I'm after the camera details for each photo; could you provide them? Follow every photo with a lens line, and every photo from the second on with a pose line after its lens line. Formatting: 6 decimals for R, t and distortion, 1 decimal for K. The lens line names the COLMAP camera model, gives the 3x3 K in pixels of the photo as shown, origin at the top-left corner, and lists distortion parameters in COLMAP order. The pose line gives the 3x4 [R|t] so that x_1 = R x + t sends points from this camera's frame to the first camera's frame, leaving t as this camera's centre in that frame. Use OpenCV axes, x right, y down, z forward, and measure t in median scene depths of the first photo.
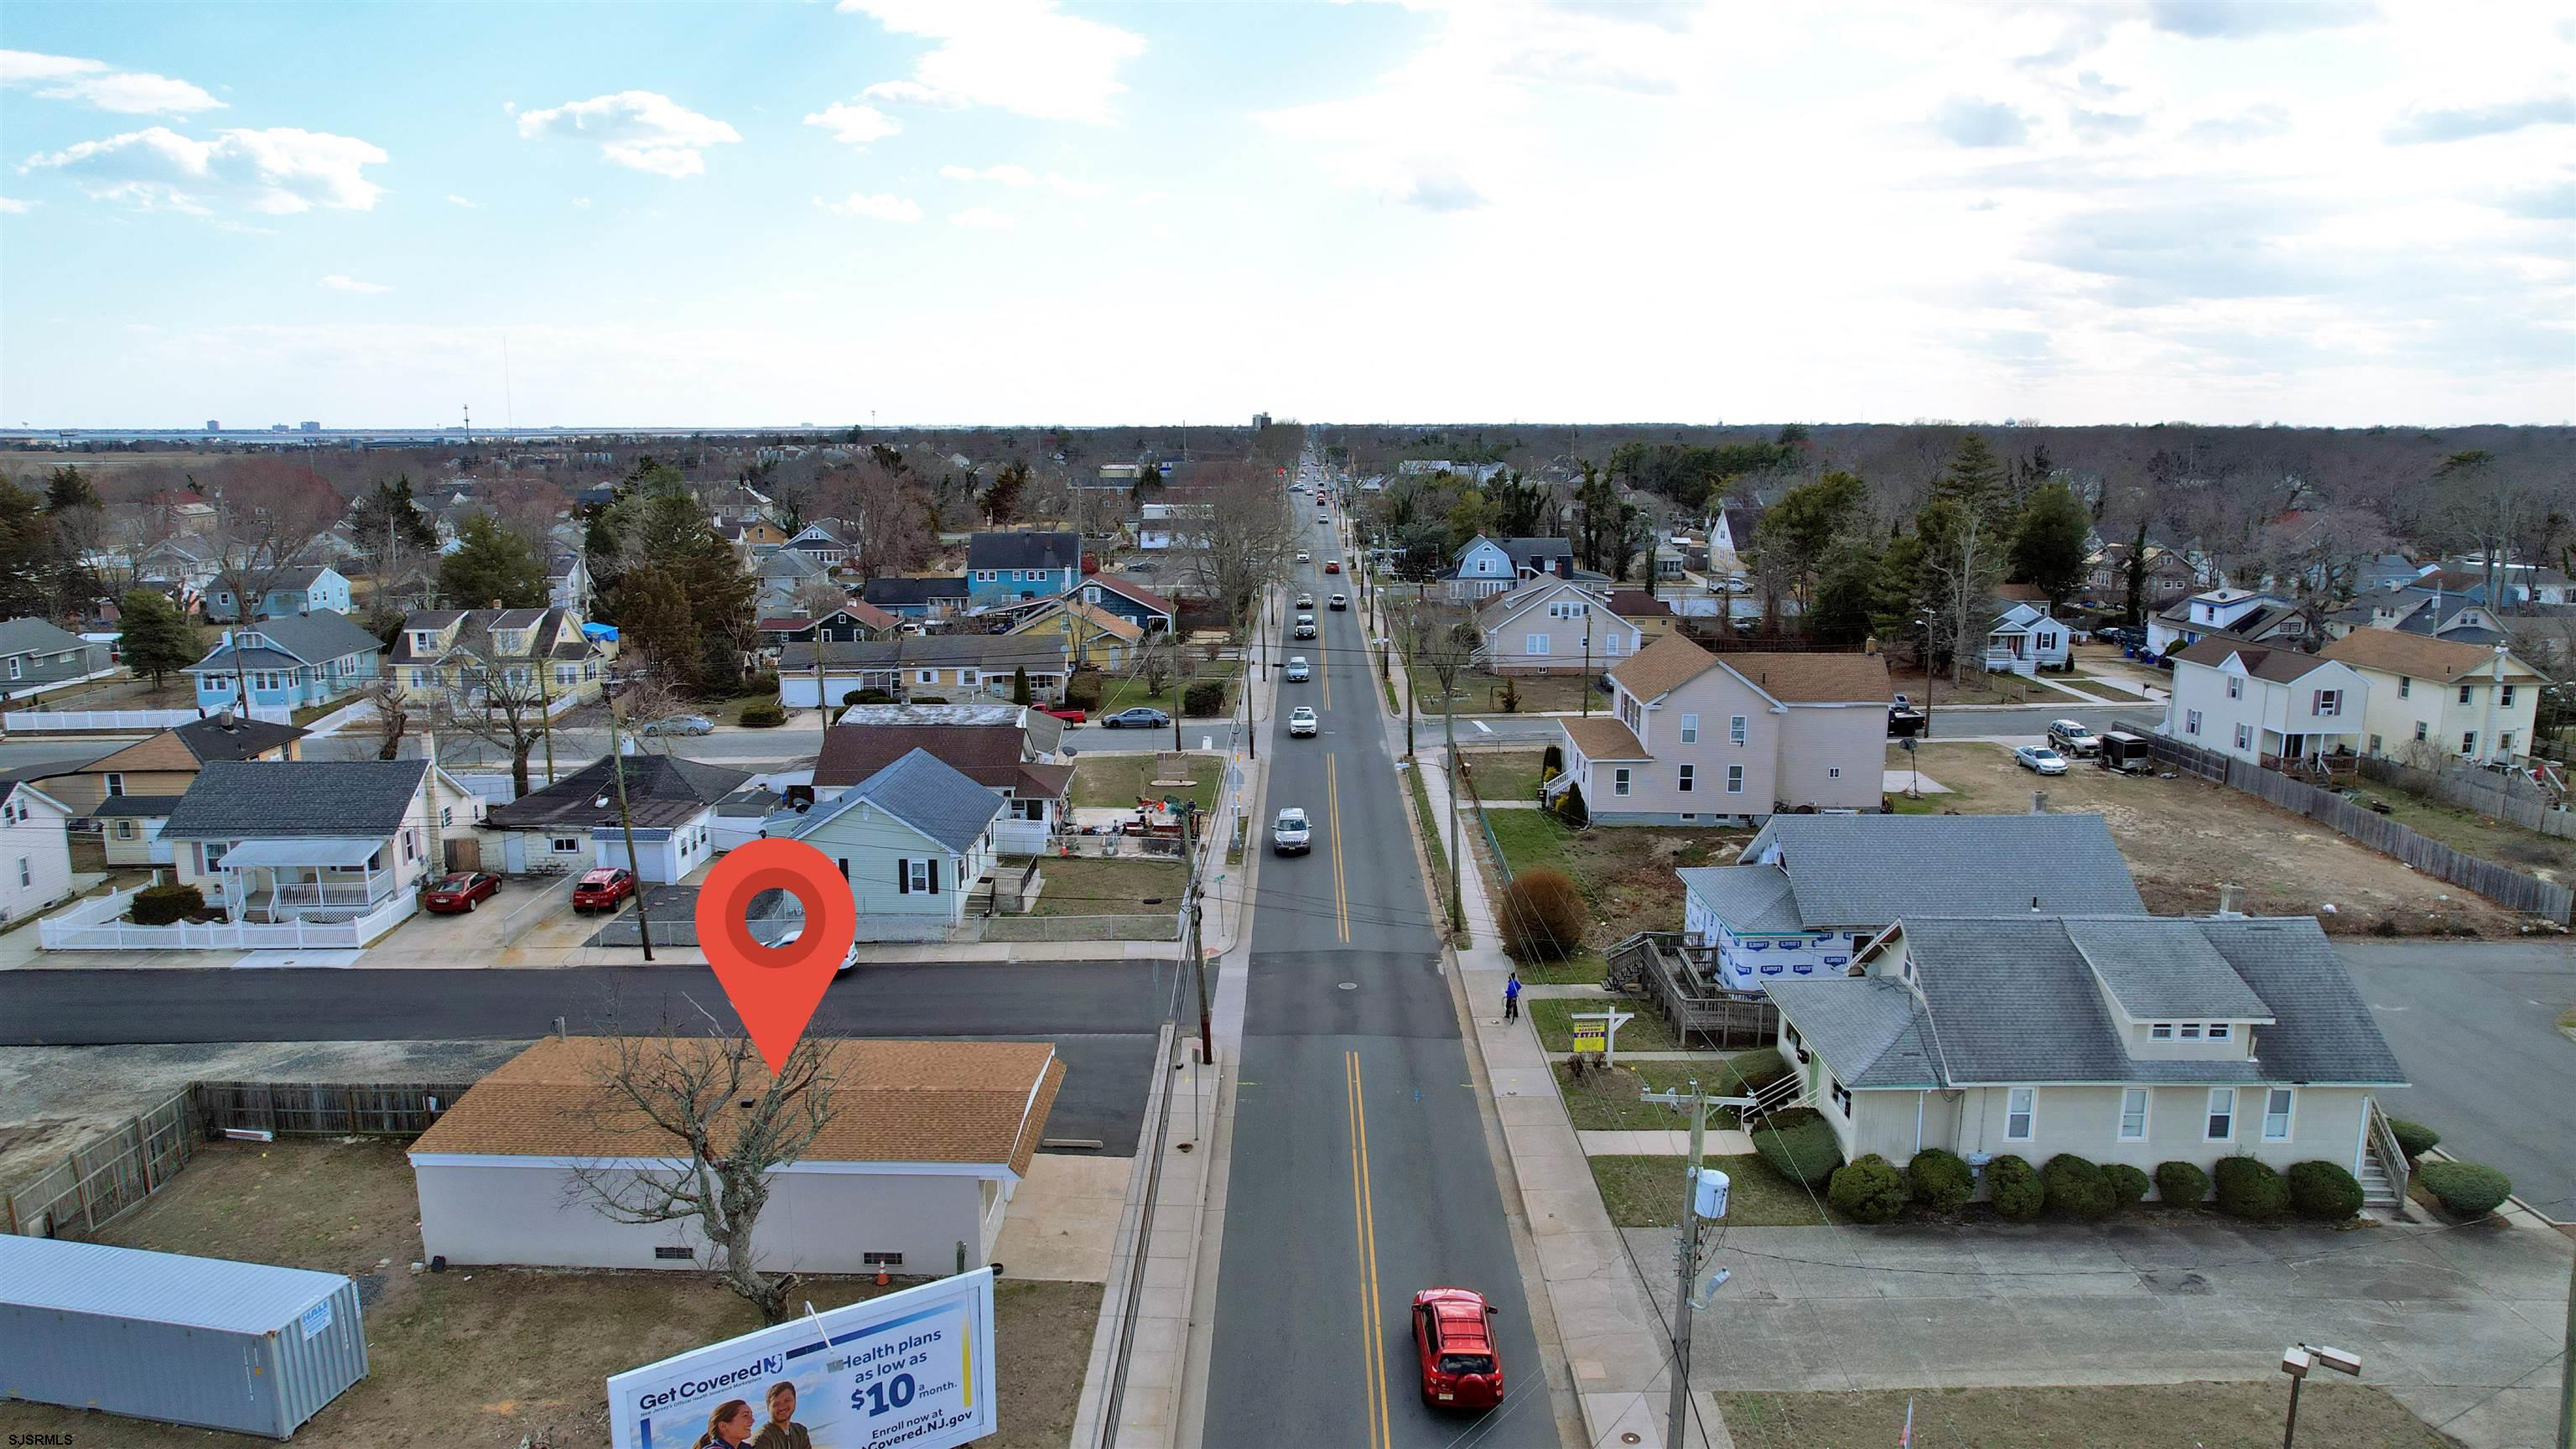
lens RADIAL K [[1655.2, 0, 1295.4], [0, 1655.2, 727.3], [0, 0, 1]] dist [-0.082250, 0.074685]
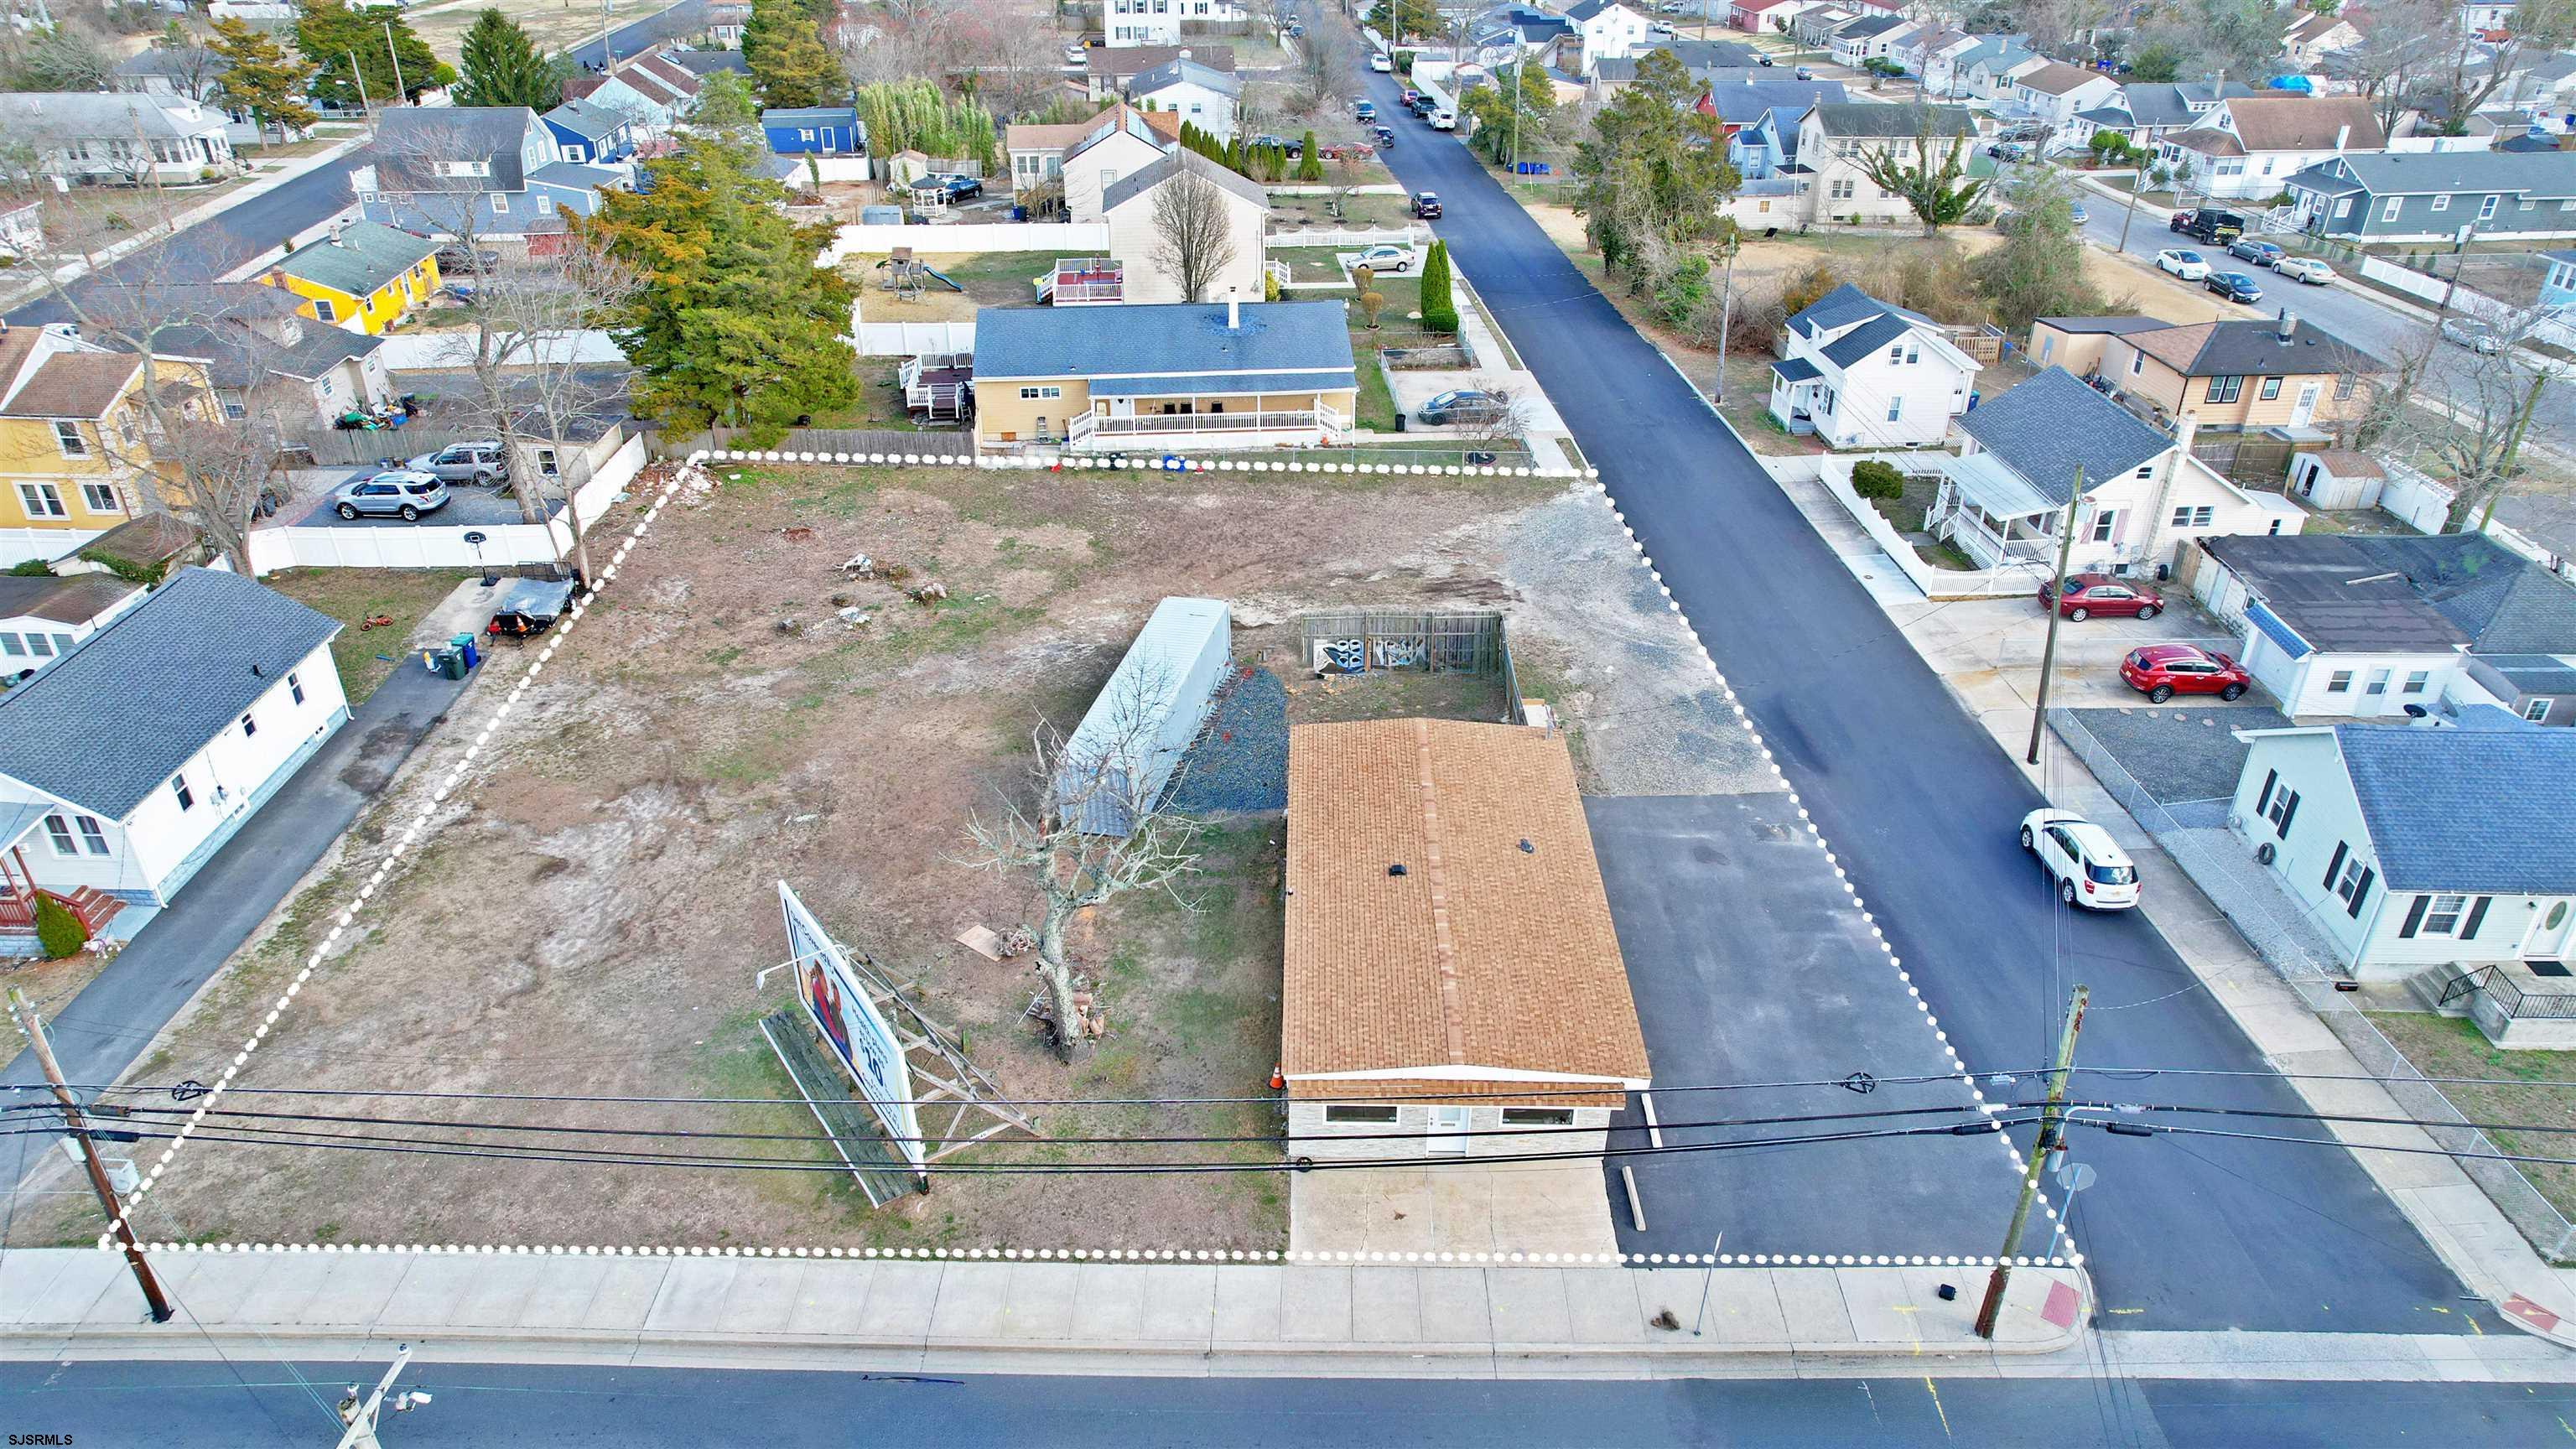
lens RADIAL K [[1655.2, 0, 1295.4], [0, 1655.2, 727.3], [0, 0, 1]] dist [-0.082250, 0.074685]
pose [[-0.001901, 0.494563, -0.869140, 0.293994], [-0.186556, 0.853708, 0.486189, -0.192022], [0.982442, 0.163068, 0.090641, 0.534008]]
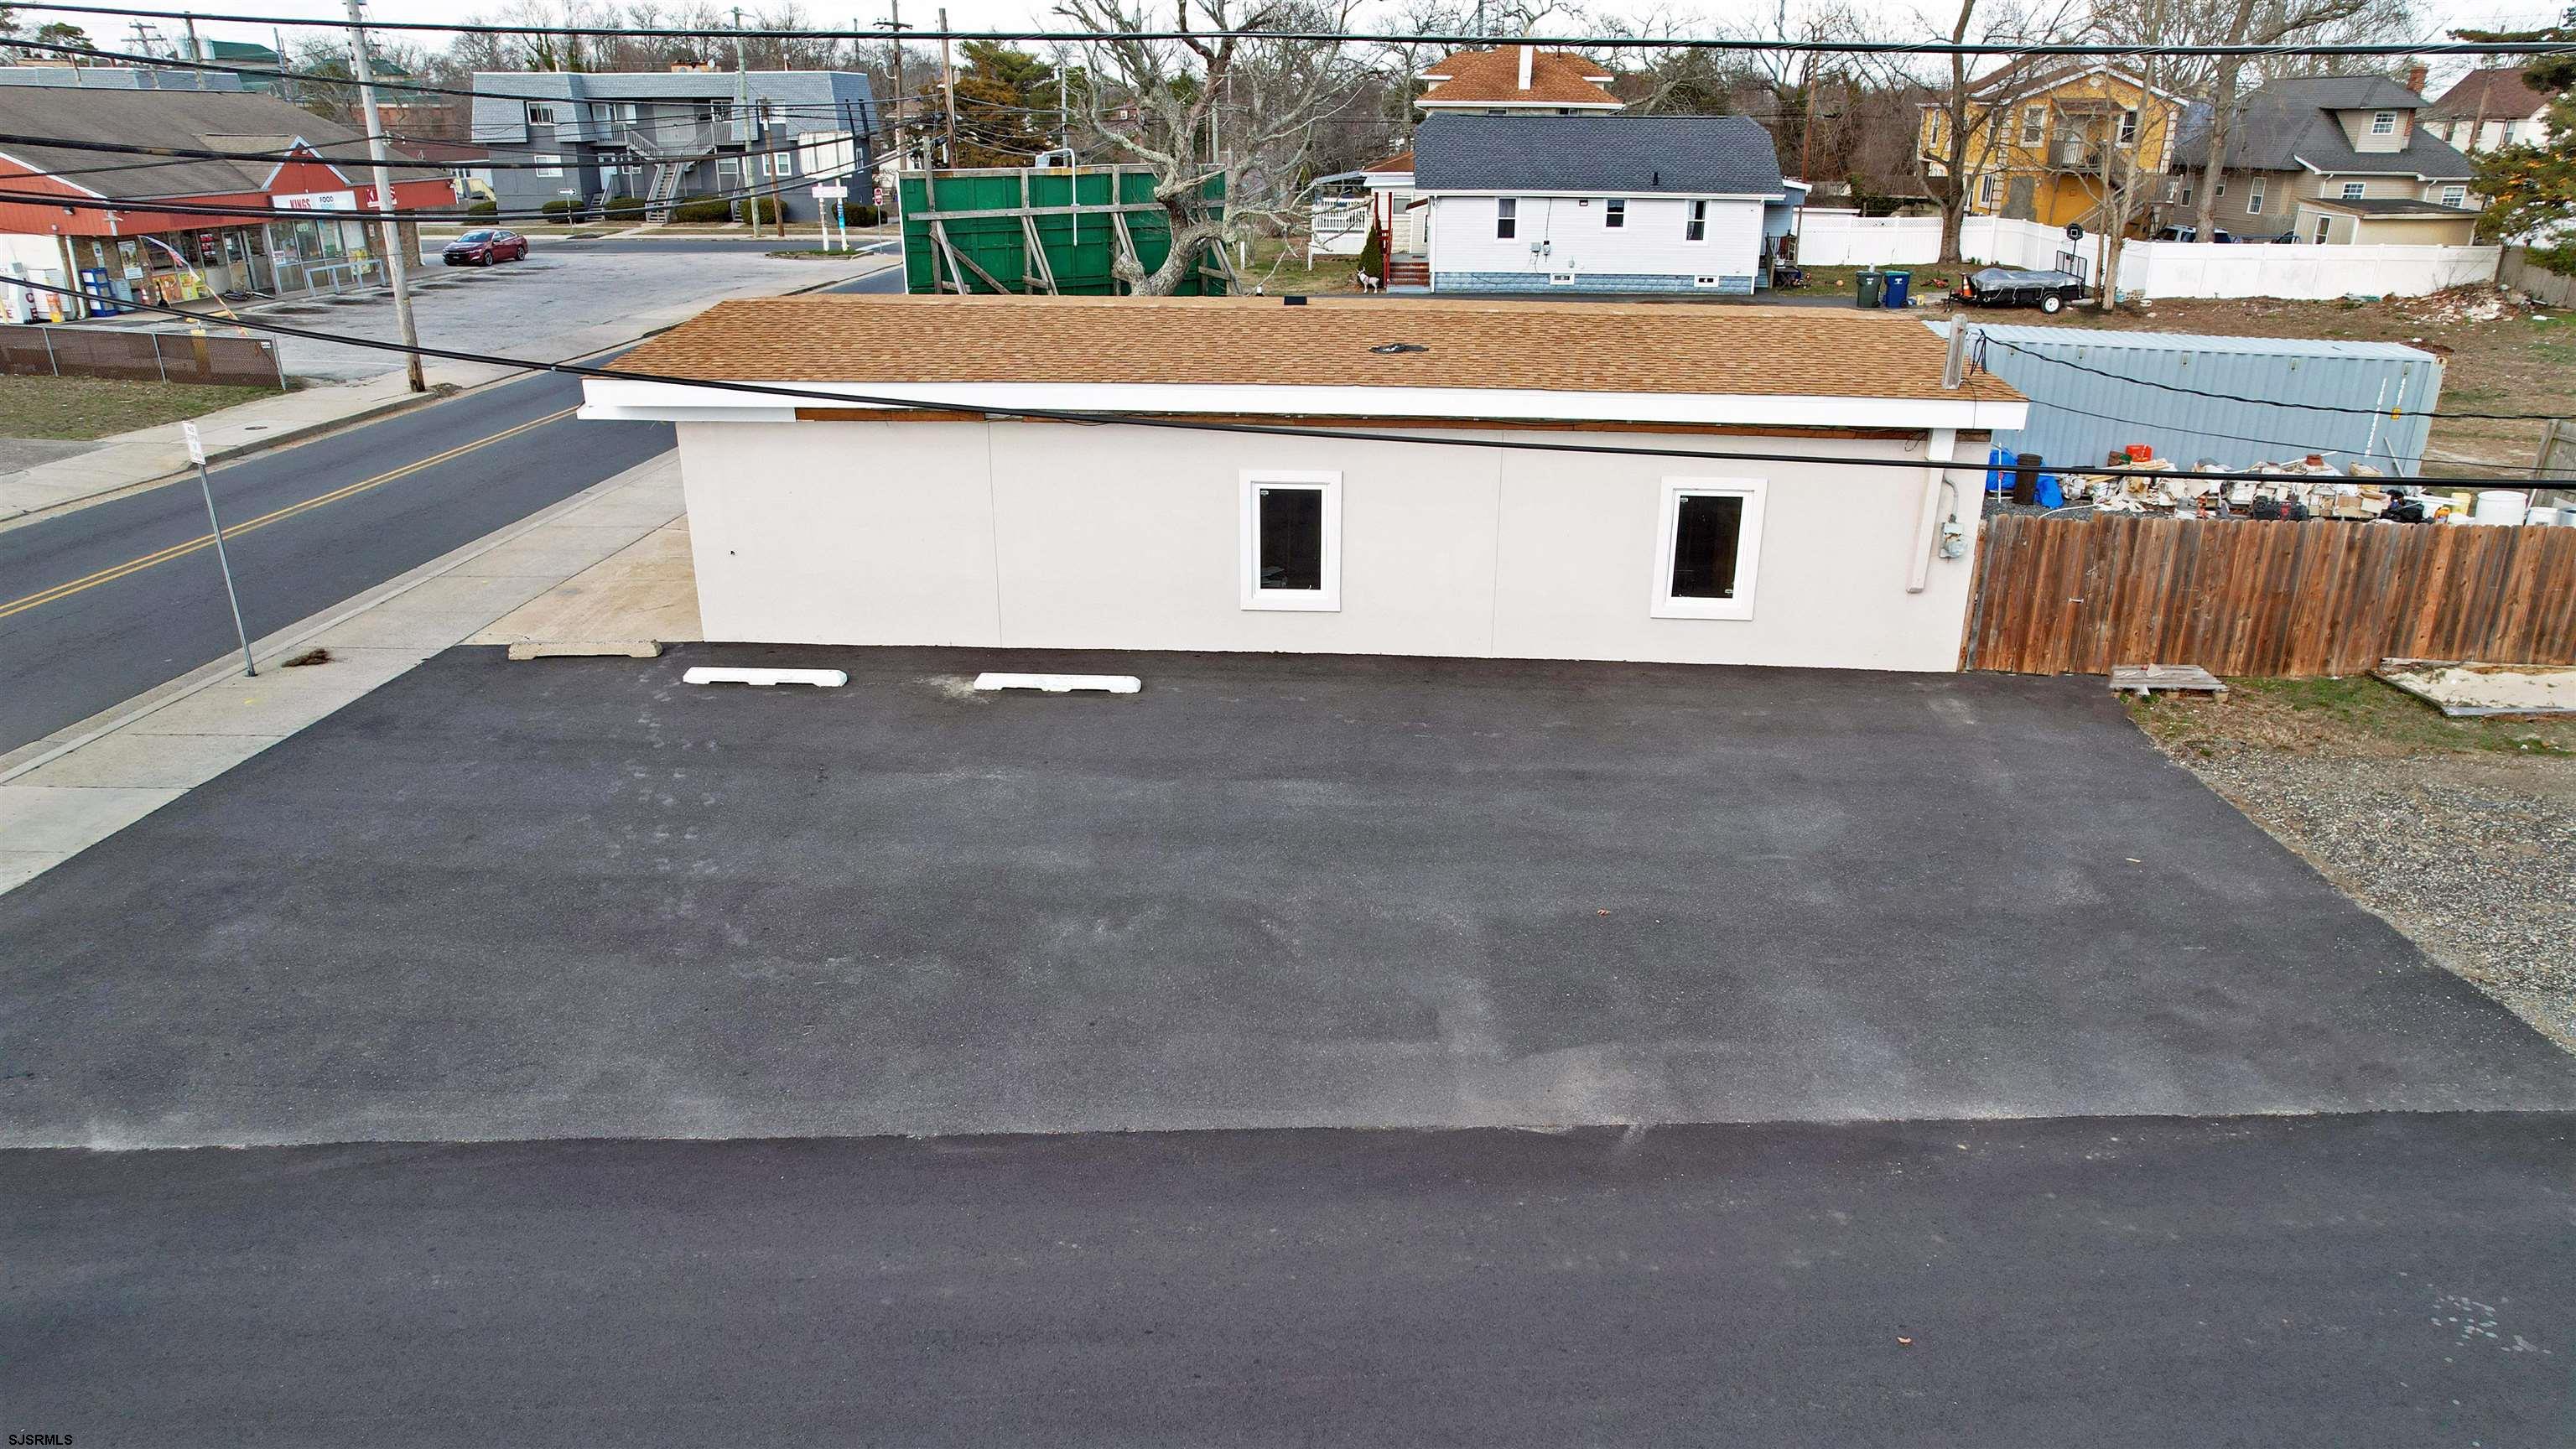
lens RADIAL K [[1655.2, 0, 1295.4], [0, 1655.2, 727.3], [0, 0, 1]] dist [-0.082250, 0.074685]
pose [[-0.998163, -0.030446, 0.052378, -0.233345], [0.001124, 0.855094, 0.518471, 0.050975], [-0.060574, 0.517578, -0.853489, 0.948746]]
